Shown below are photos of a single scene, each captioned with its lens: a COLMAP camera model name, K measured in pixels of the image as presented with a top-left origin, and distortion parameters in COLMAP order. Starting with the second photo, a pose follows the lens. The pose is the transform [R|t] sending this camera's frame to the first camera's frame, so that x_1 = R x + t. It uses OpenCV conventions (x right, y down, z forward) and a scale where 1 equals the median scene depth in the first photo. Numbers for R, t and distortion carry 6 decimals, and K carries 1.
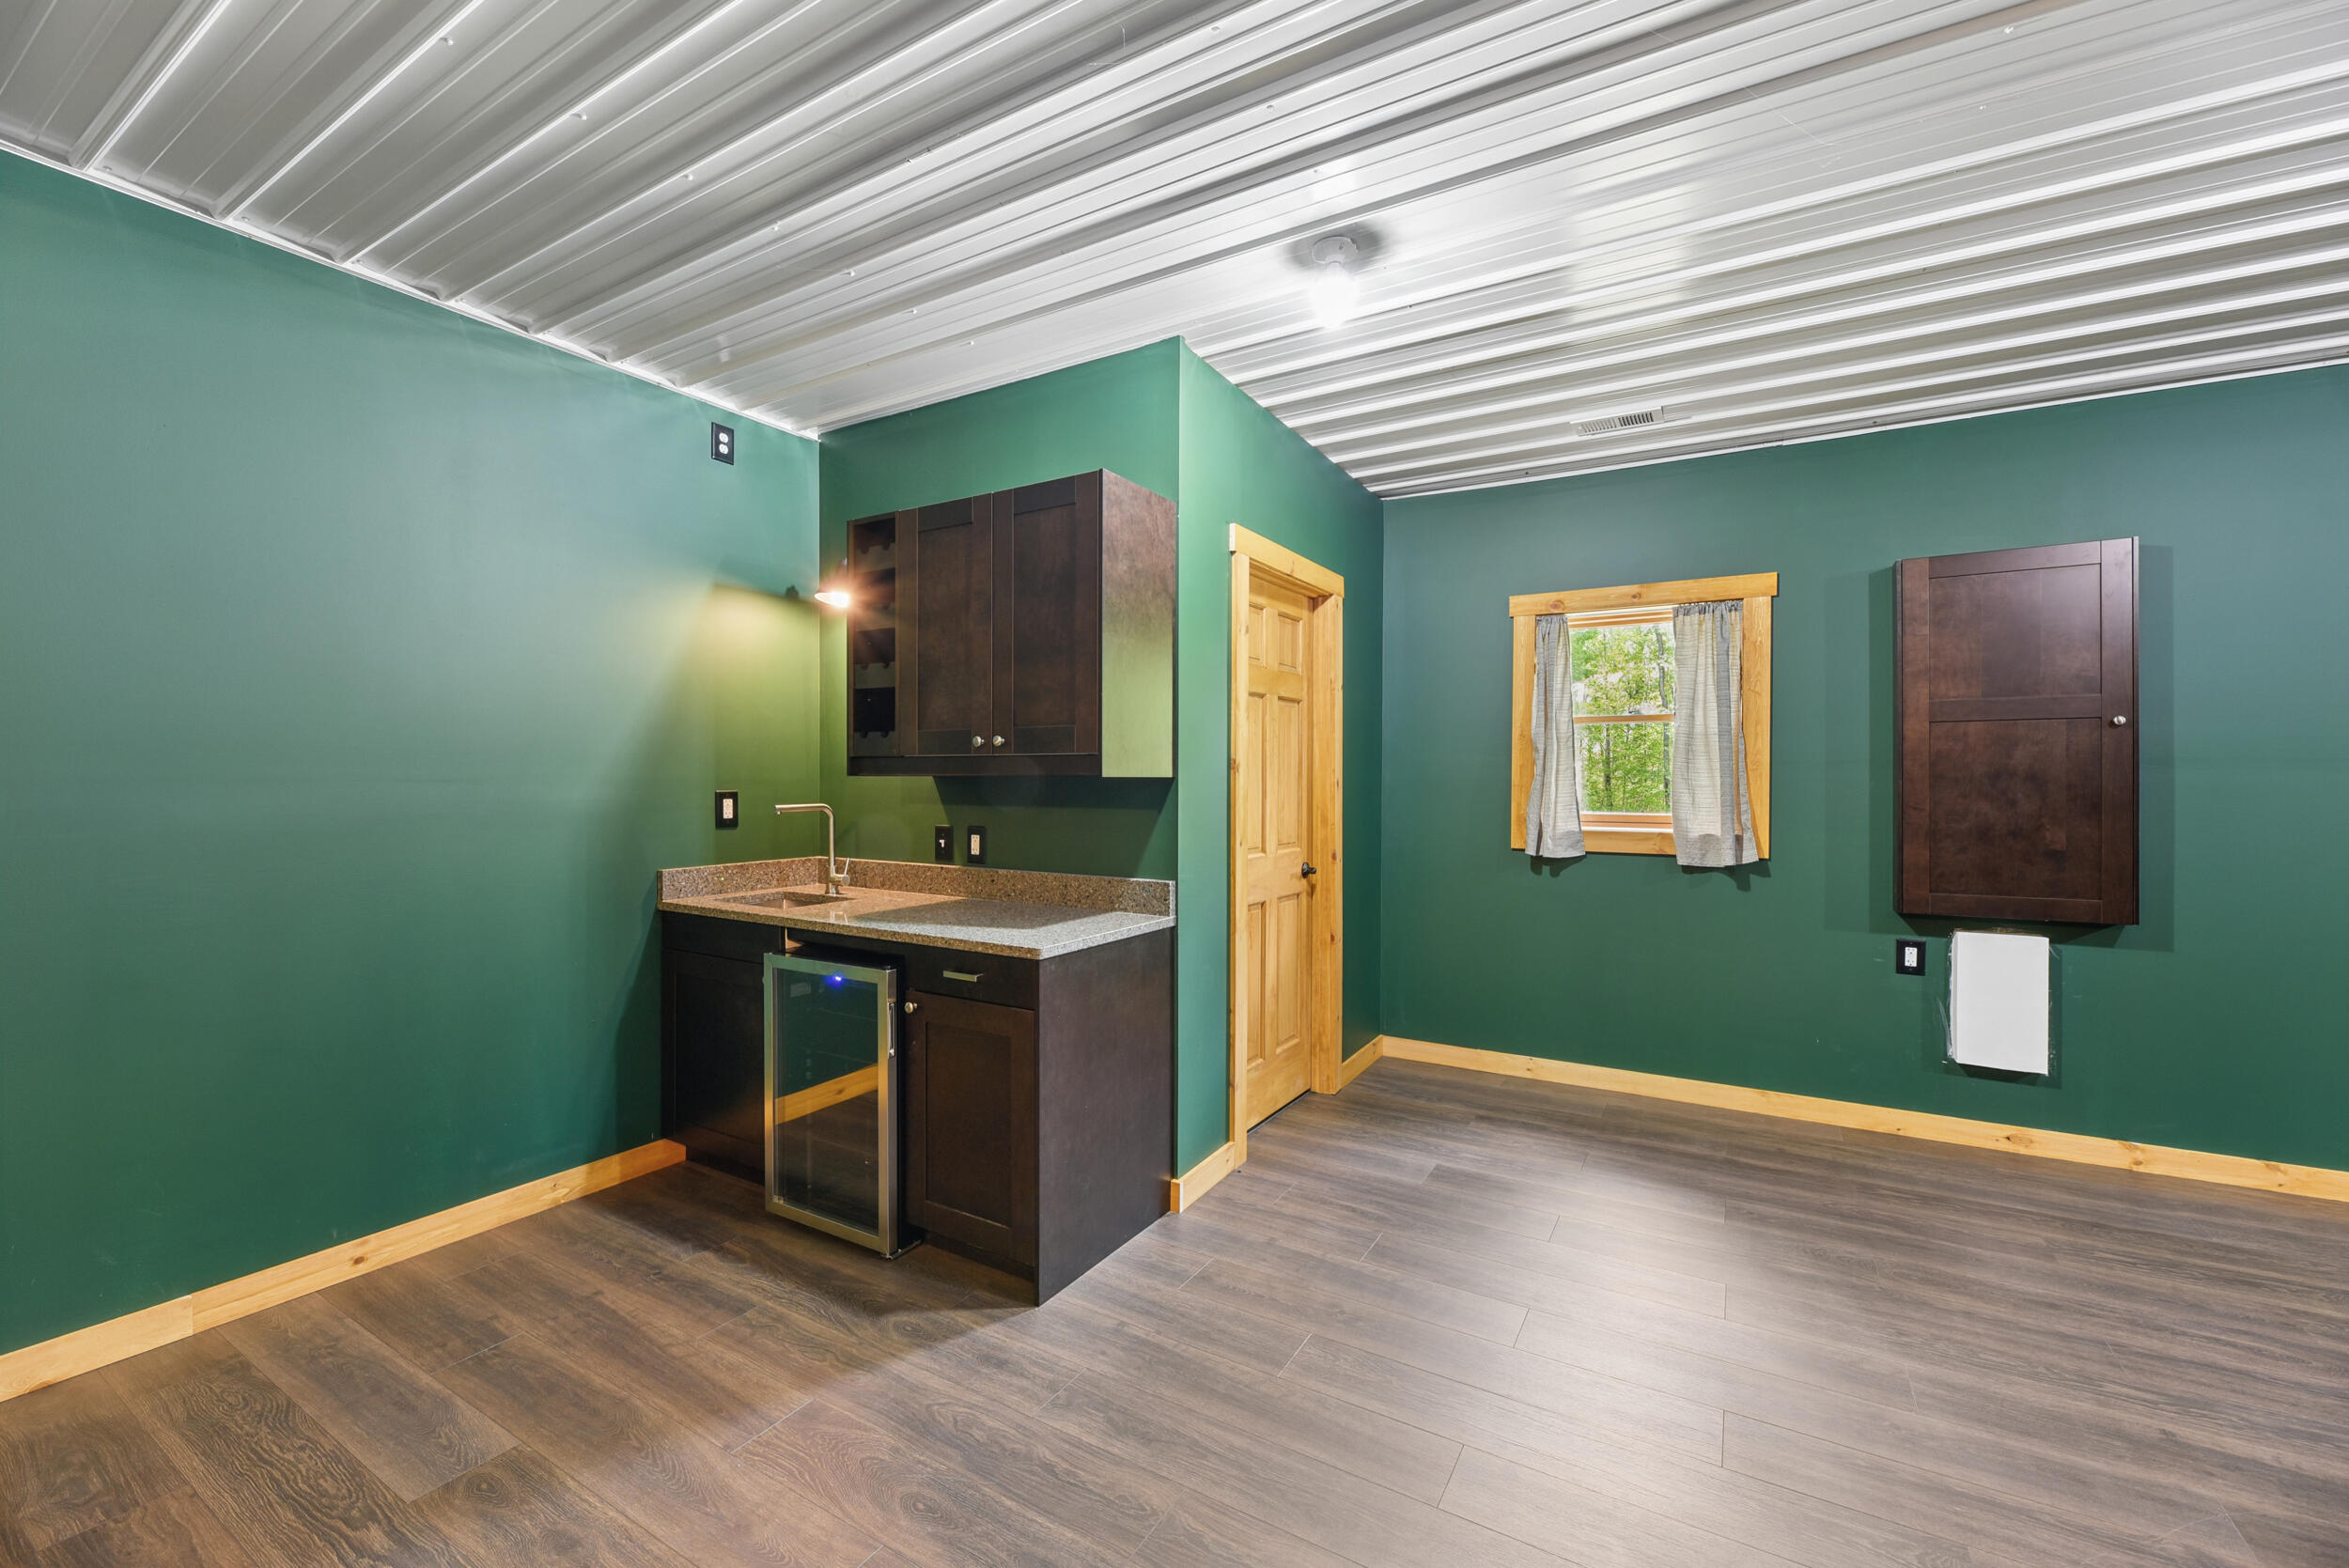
lens RADIAL K [[951.8, 0, 1173.3], [0, 951.8, 778.8], [0, 0, 1]] dist [-0.002757, -0.001953]
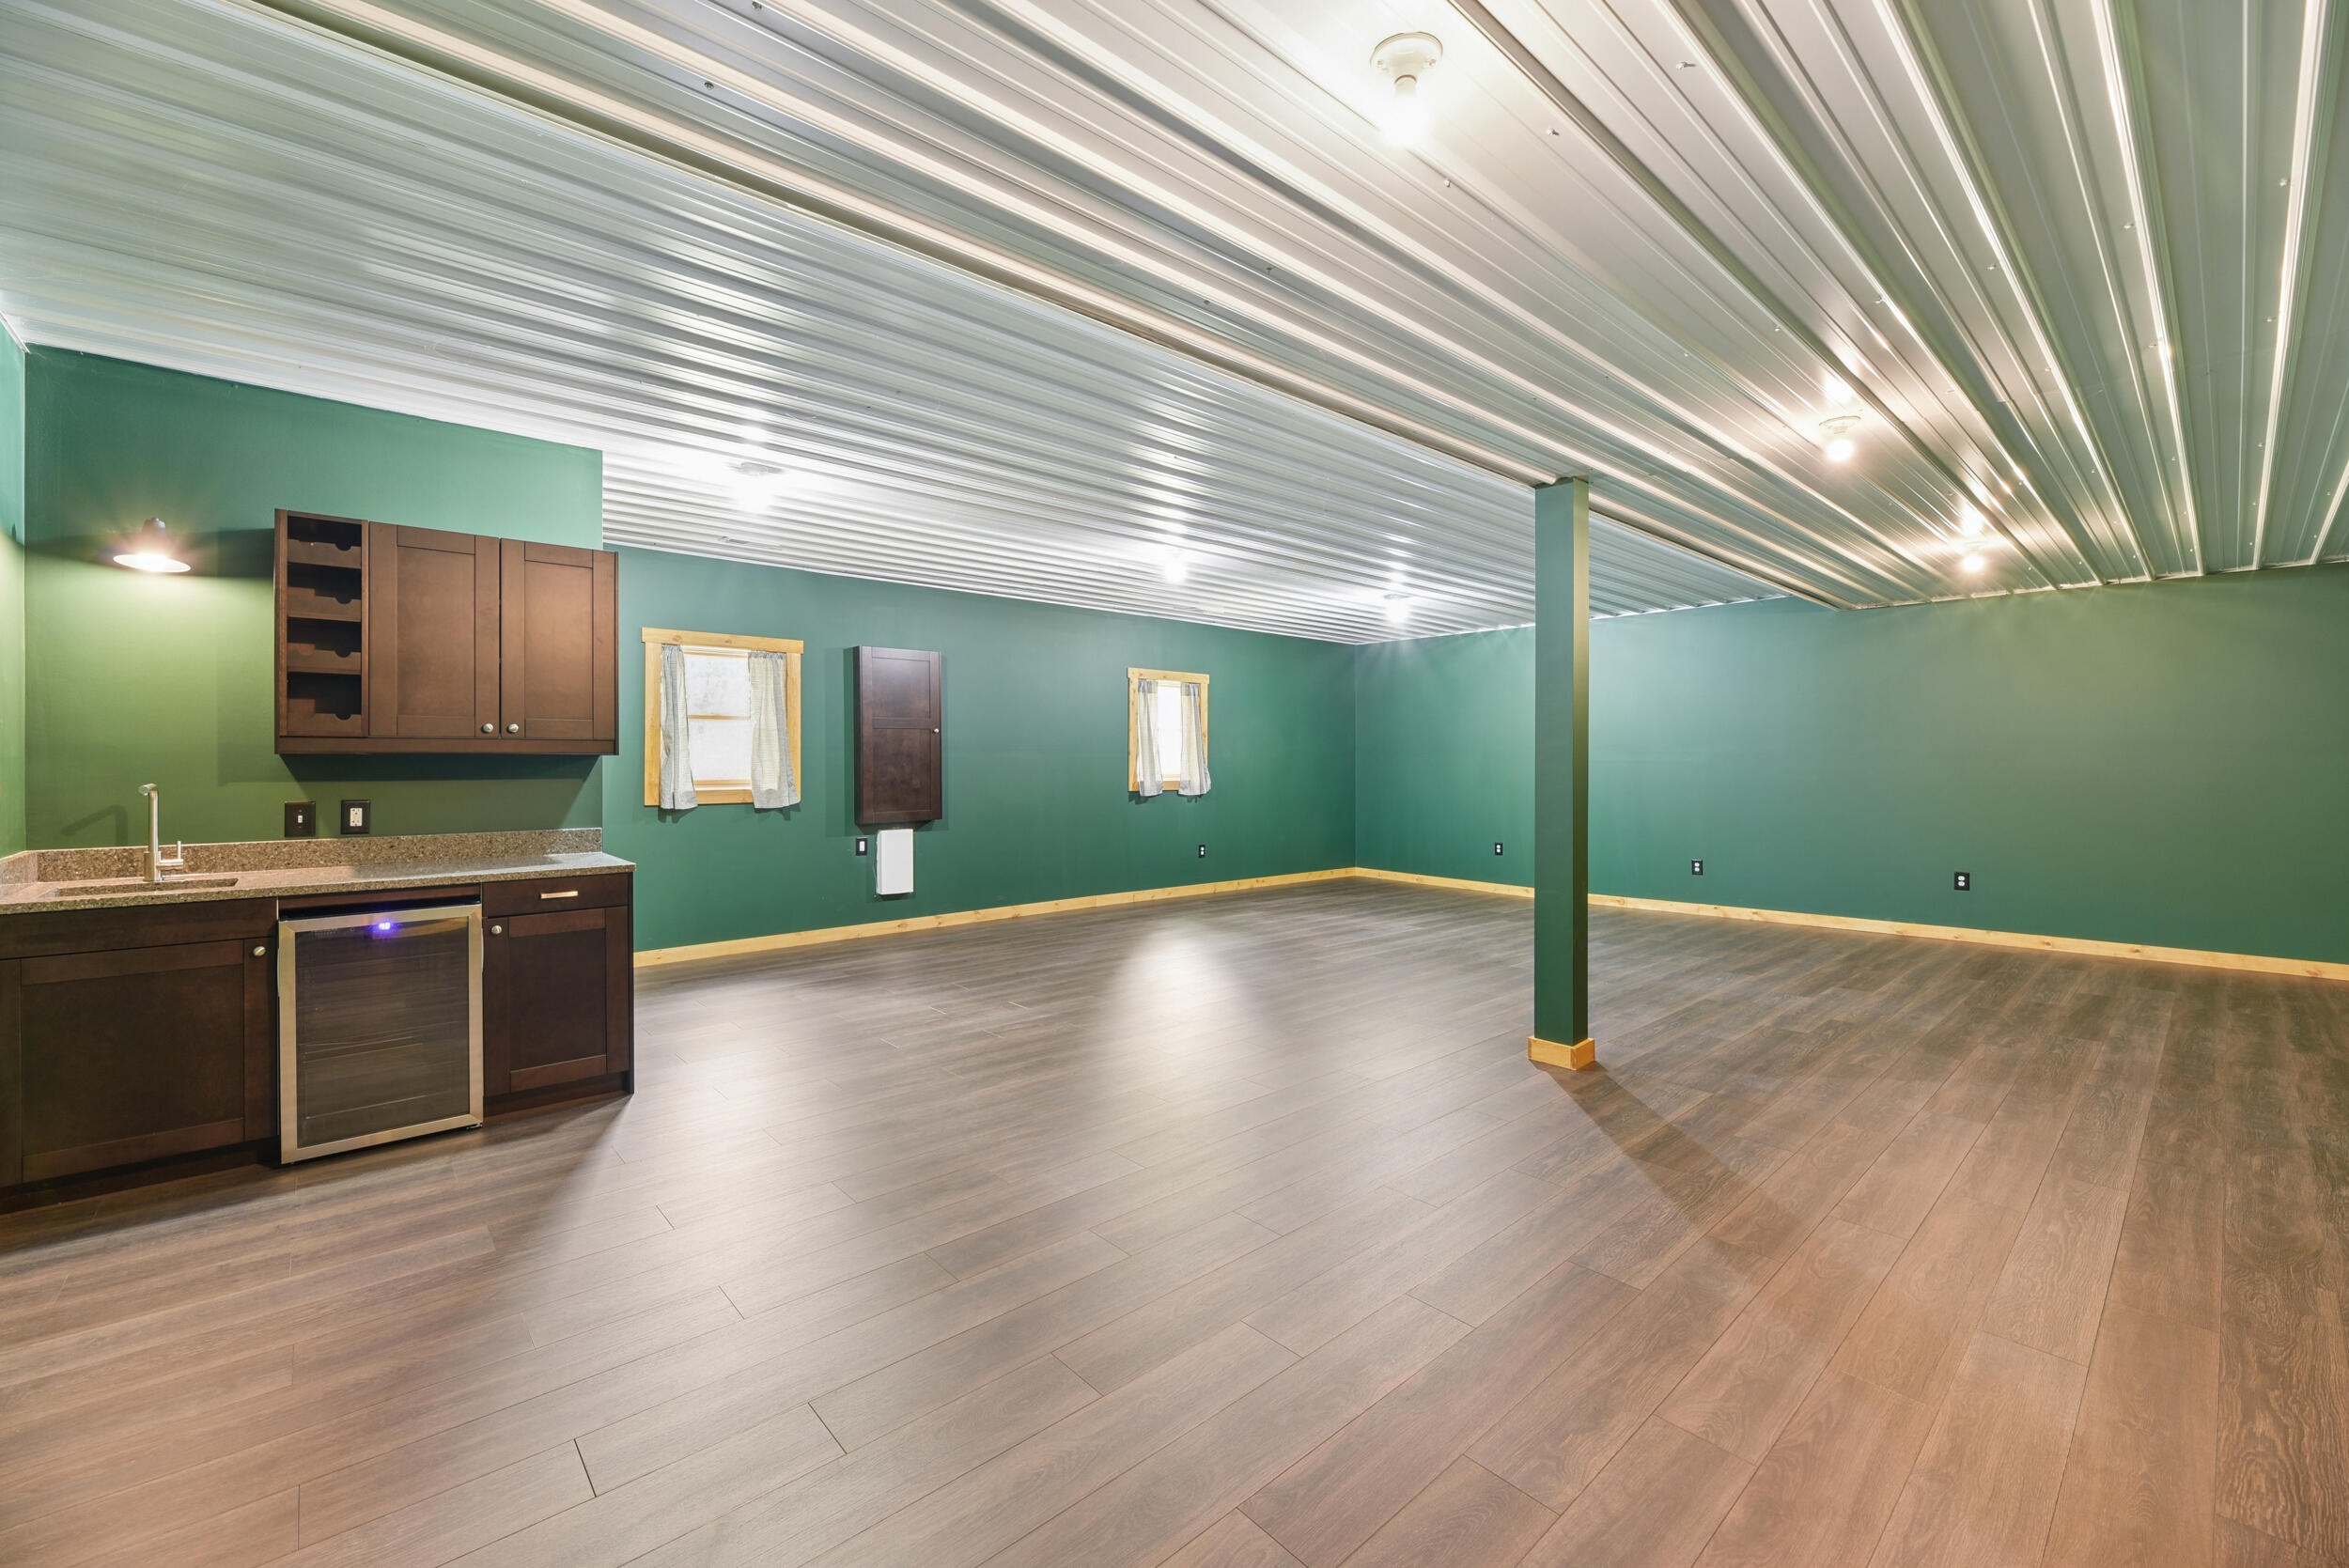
lens RADIAL K [[951.8, 0, 1173.2], [0, 951.8, 770.2], [0, 0, 1]] dist [-0.002757, -0.001953]
pose [[0.301617, -0.015169, 0.953309, -0.951421], [0.002307, 0.999882, 0.015180, 0.000974], [-0.953426, -0.002379, 0.301616, -0.222984]]
